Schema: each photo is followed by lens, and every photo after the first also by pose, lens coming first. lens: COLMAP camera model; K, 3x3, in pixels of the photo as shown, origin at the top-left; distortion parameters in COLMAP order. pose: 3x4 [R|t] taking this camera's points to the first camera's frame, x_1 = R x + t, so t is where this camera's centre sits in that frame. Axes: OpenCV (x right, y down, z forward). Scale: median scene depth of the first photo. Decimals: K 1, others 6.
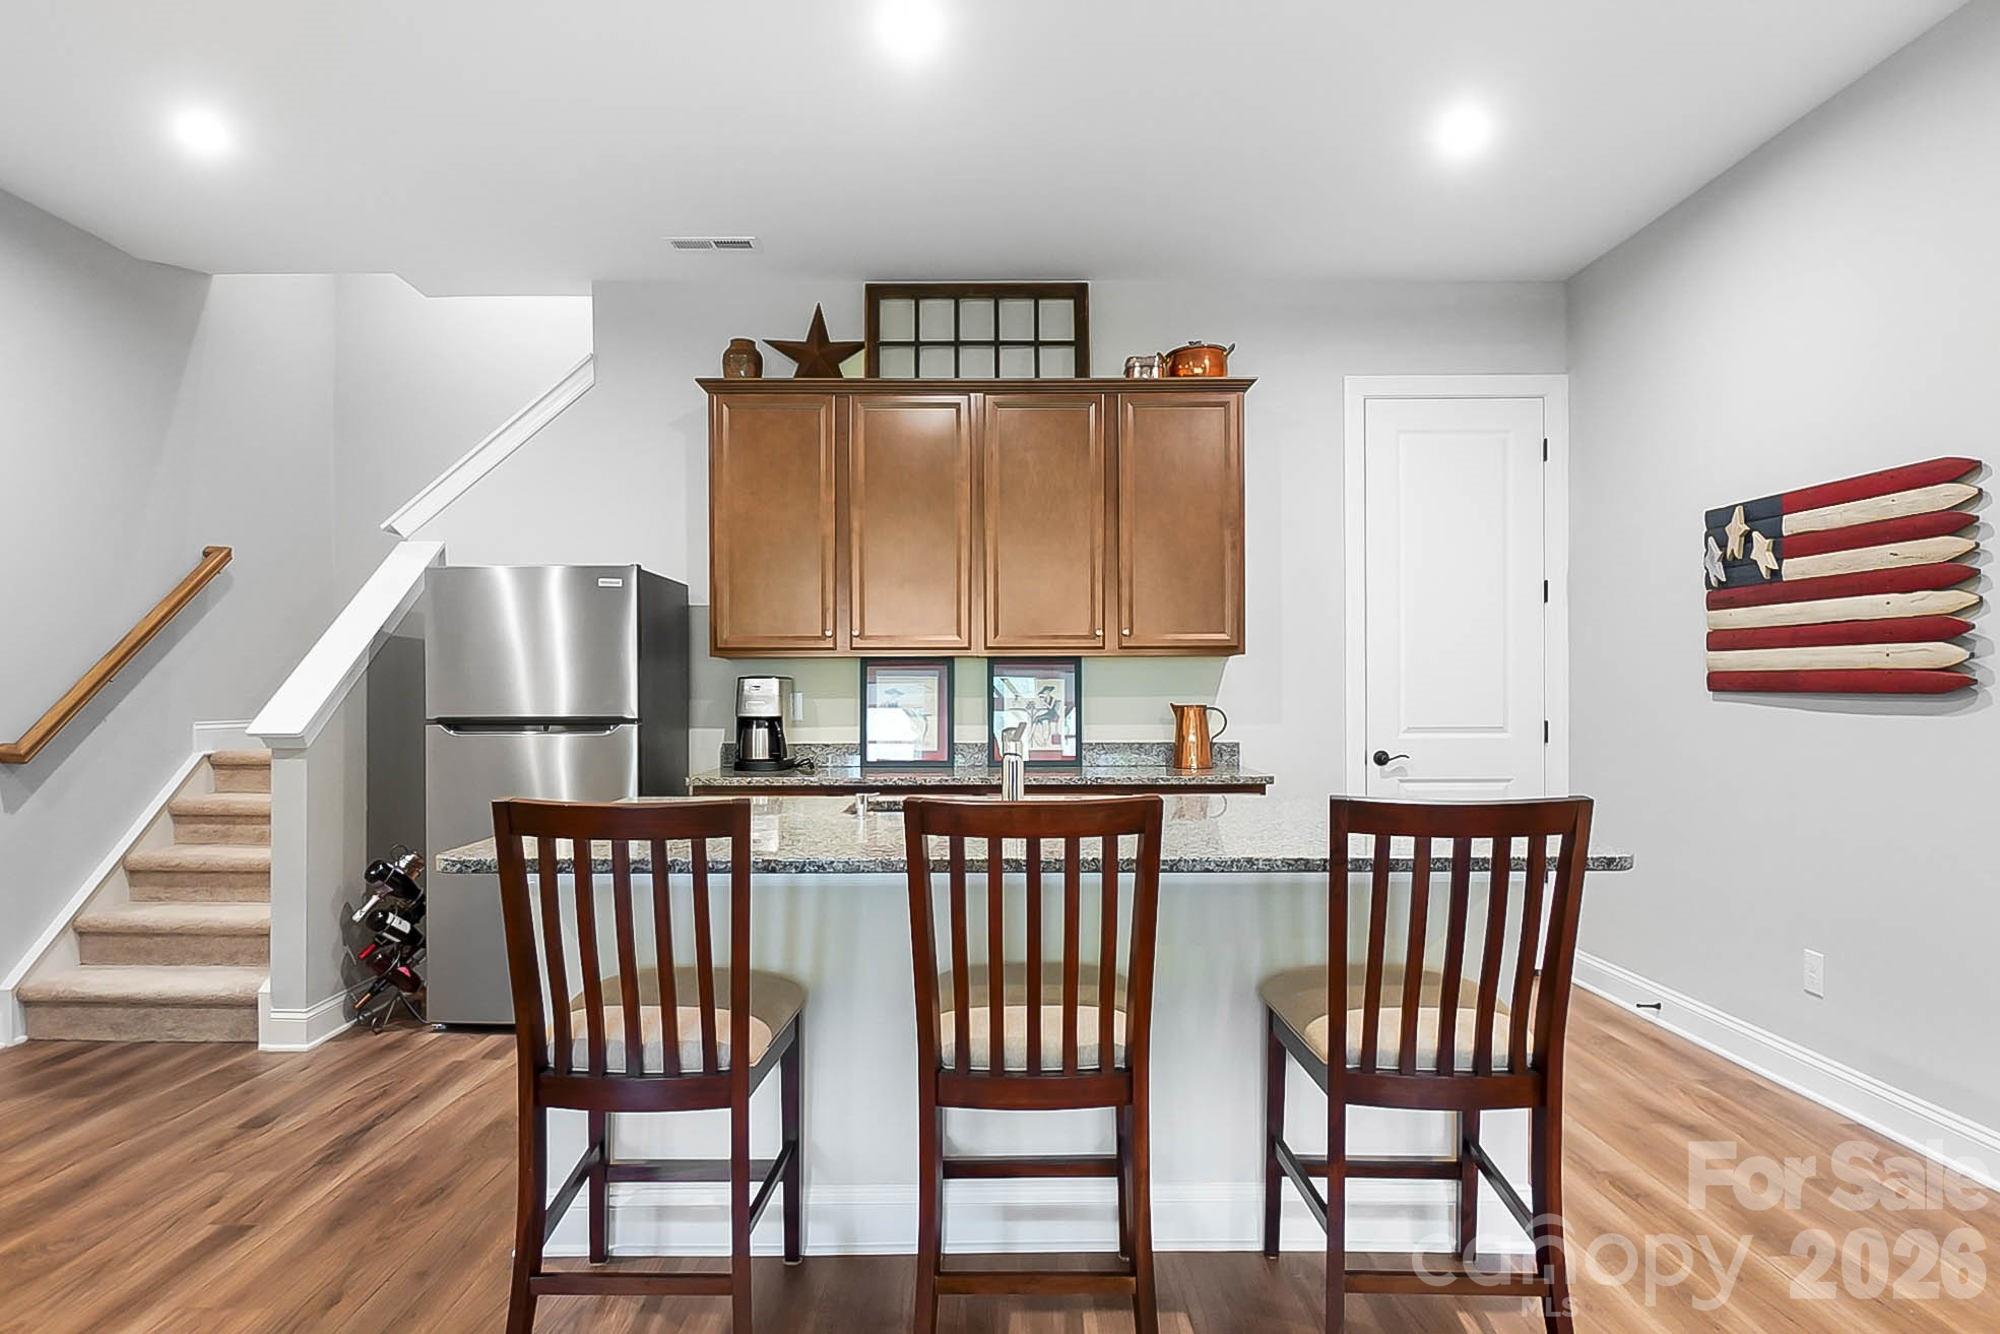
lens RADIAL K [[1117.4, 0, 989.5], [0, 1117.4, 703.9], [0, 0, 1]] dist [-0.002867, 0.000310]
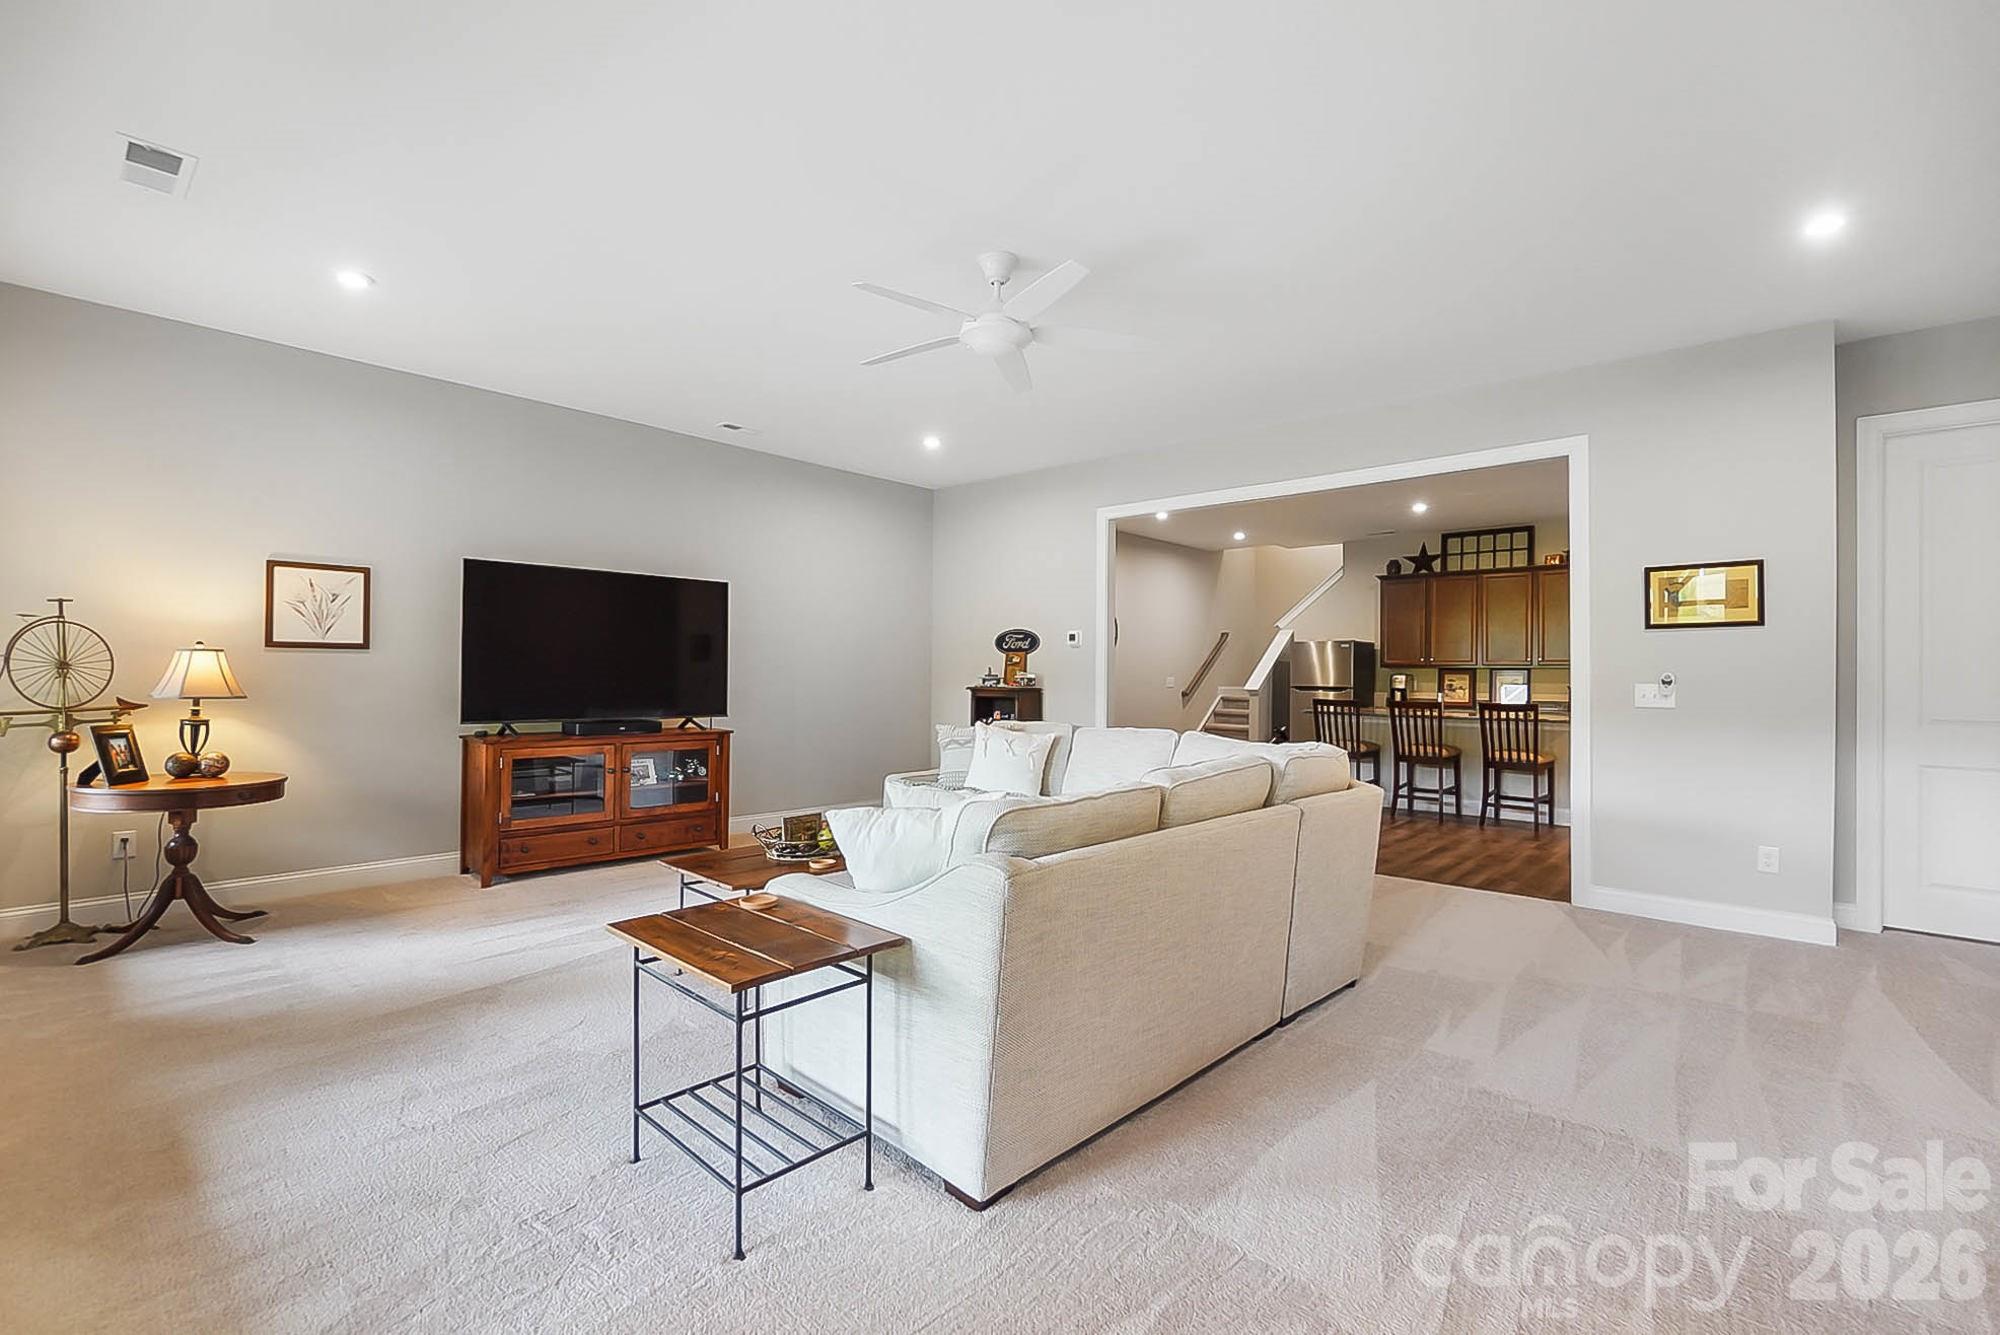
lens RADIAL K [[877.2, 0, 992.3], [0, 877.2, 670.1], [0, 0, 1]] dist [0.000631, 0.000443]
pose [[0.737261, 0.005609, -0.675584, 0.550604], [-0.017312, 0.999794, -0.010592, 0.006392], [0.675386, 0.019505, 0.737207, -1.383449]]
